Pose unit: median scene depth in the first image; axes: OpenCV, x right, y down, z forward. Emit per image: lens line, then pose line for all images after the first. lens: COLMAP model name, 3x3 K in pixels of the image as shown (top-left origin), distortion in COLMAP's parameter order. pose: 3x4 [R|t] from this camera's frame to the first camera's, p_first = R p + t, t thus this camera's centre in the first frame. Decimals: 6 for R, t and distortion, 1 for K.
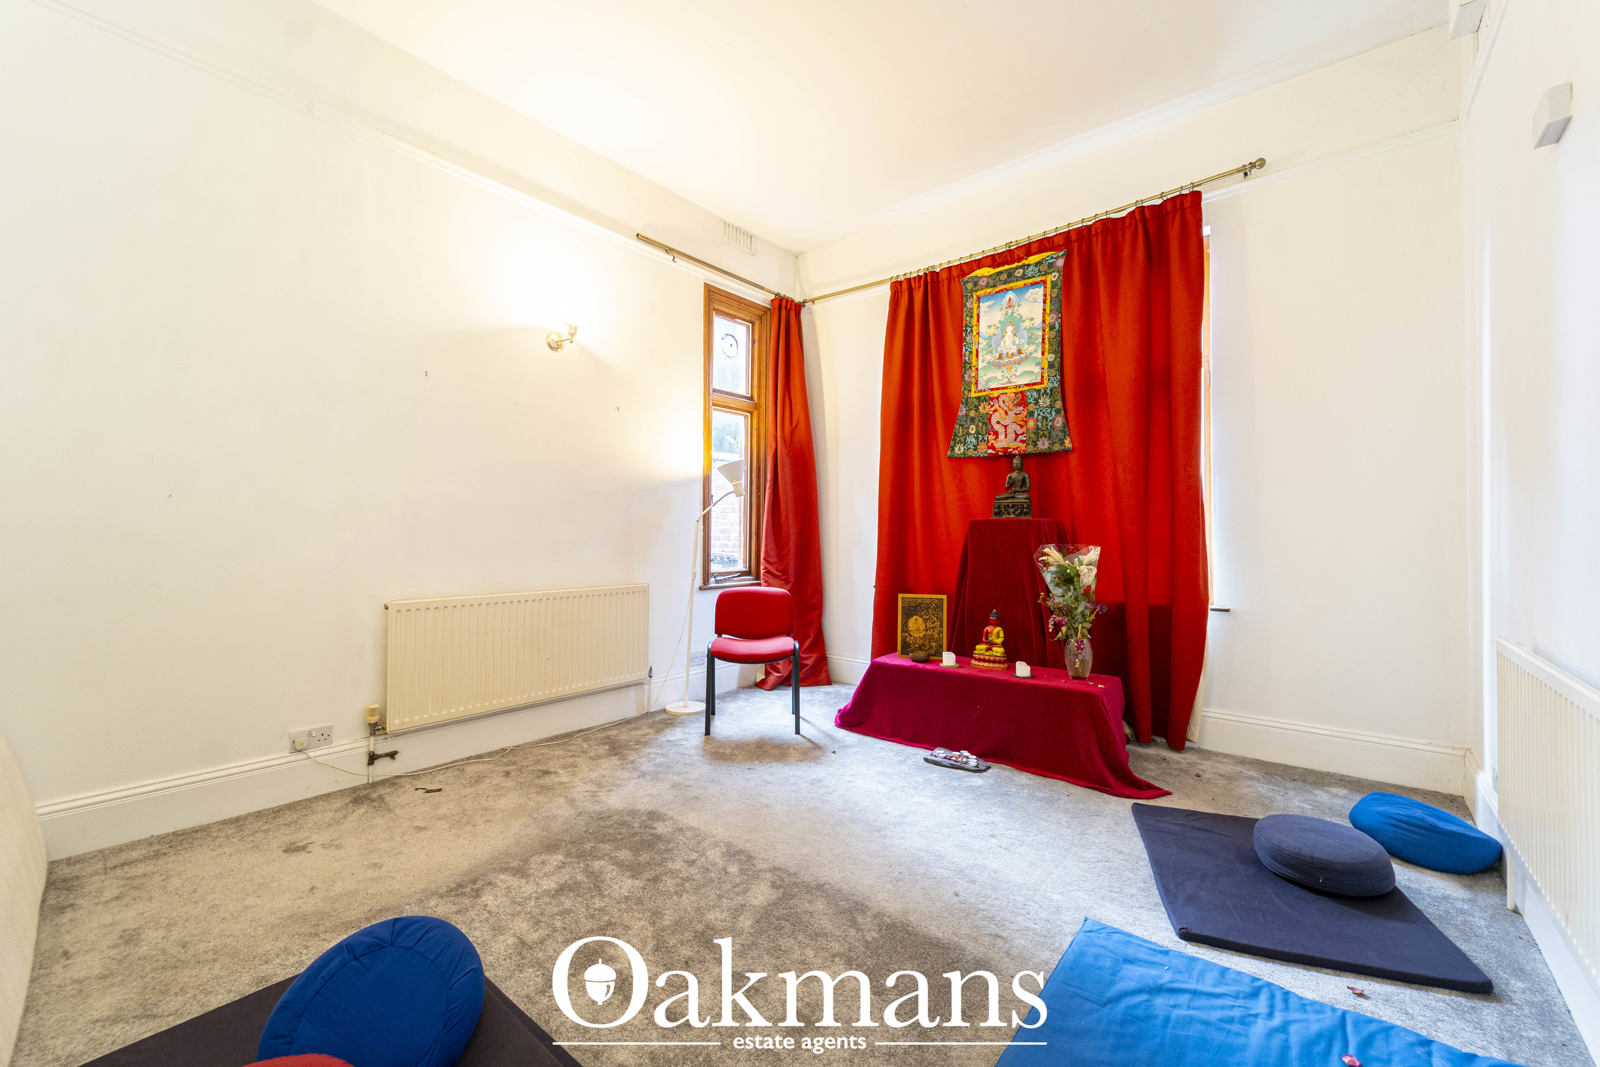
lens RADIAL K [[647.7, 0, 796.5], [0, 647.7, 524.3], [0, 0, 1]] dist [0.000910, 0.000118]
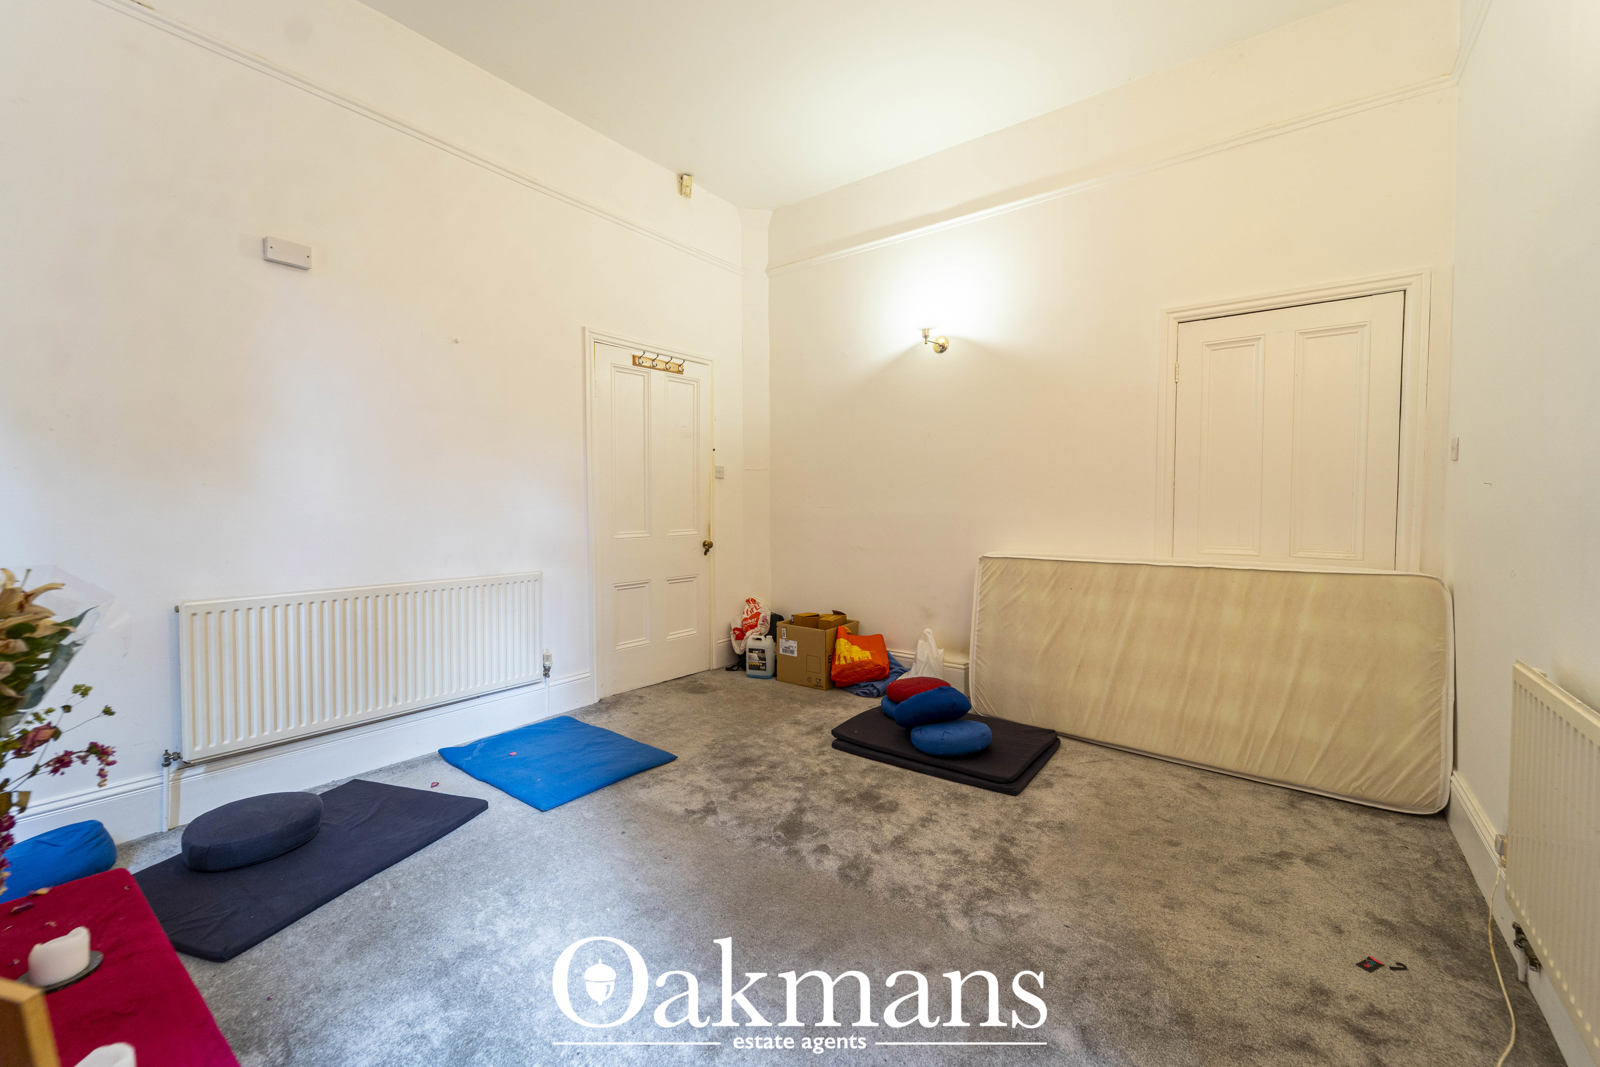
lens RADIAL K [[647.7, 0, 799.1], [0, 647.7, 522.6], [0, 0, 1]] dist [0.000910, 0.000118]
pose [[-0.998808, -0.002846, -0.048731, -0.003225], [-0.003766, 0.999816, 0.018802, -0.000103], [0.048669, 0.018963, -0.998635, 1.120439]]
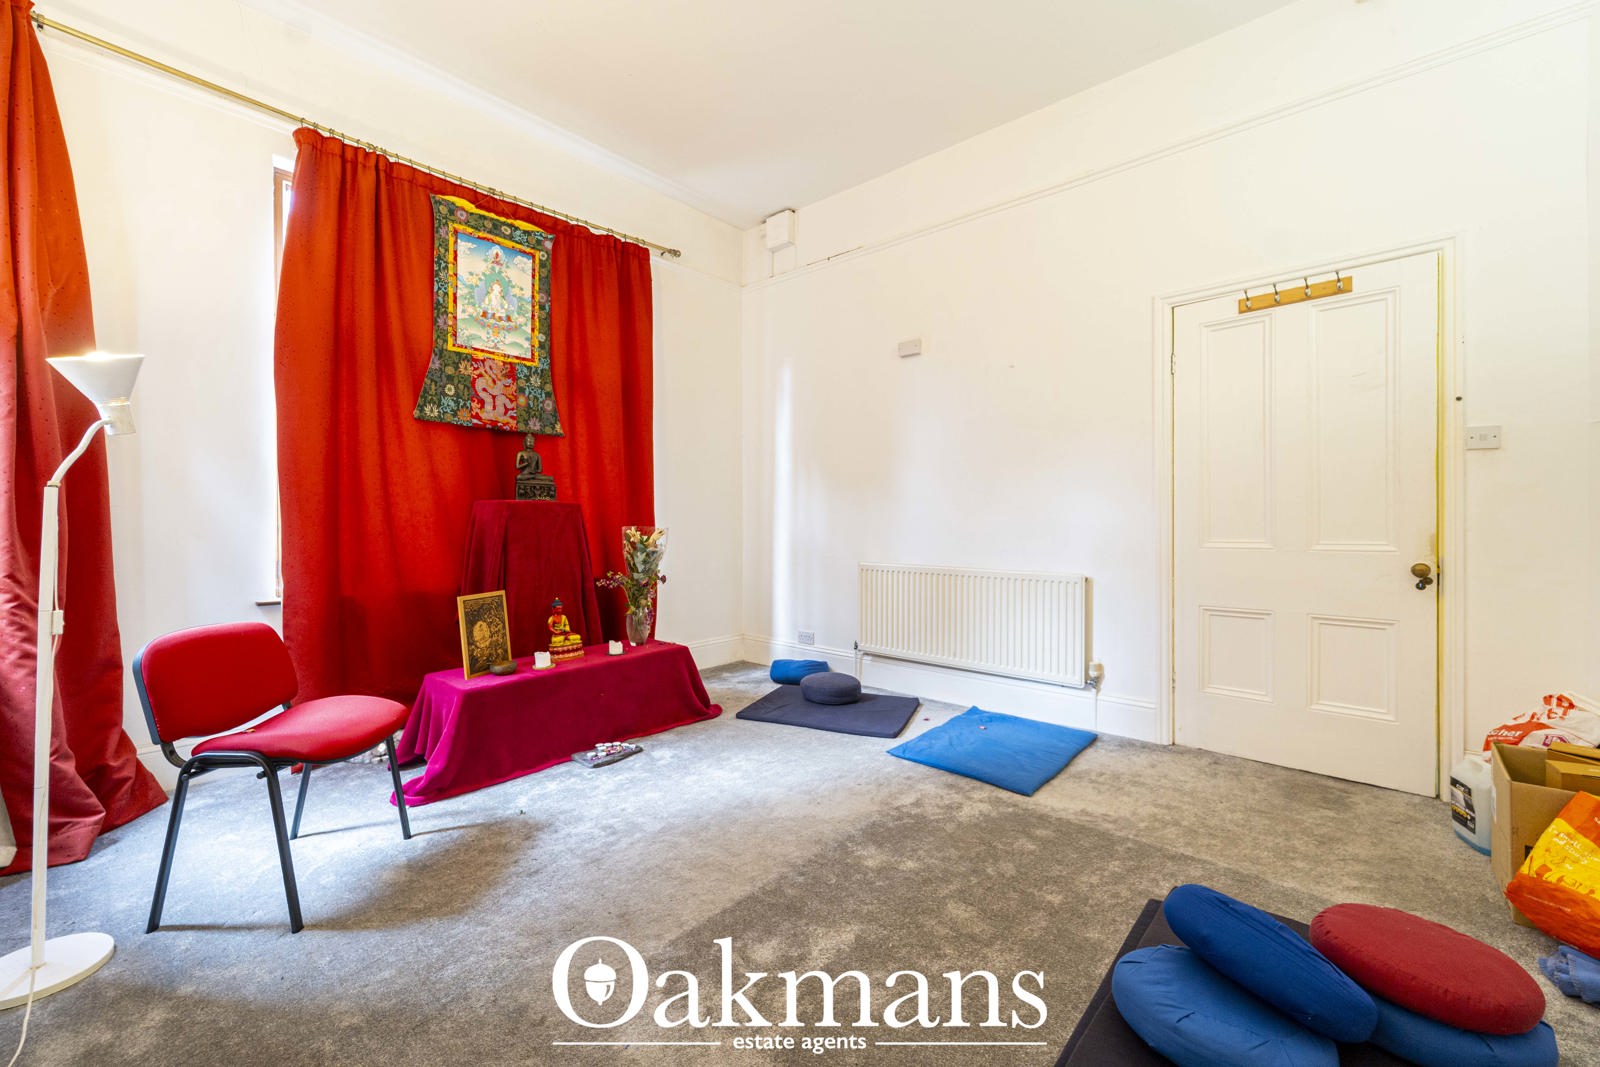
lens RADIAL K [[647.7, 0, 795.0], [0, 647.7, 529.0], [0, 0, 1]] dist [0.000910, 0.000118]
pose [[0.032414, -0.016129, 0.999344, -0.564148], [-0.007143, 0.999841, 0.016369, 0.012944], [-0.999449, -0.007669, 0.032293, 0.568623]]
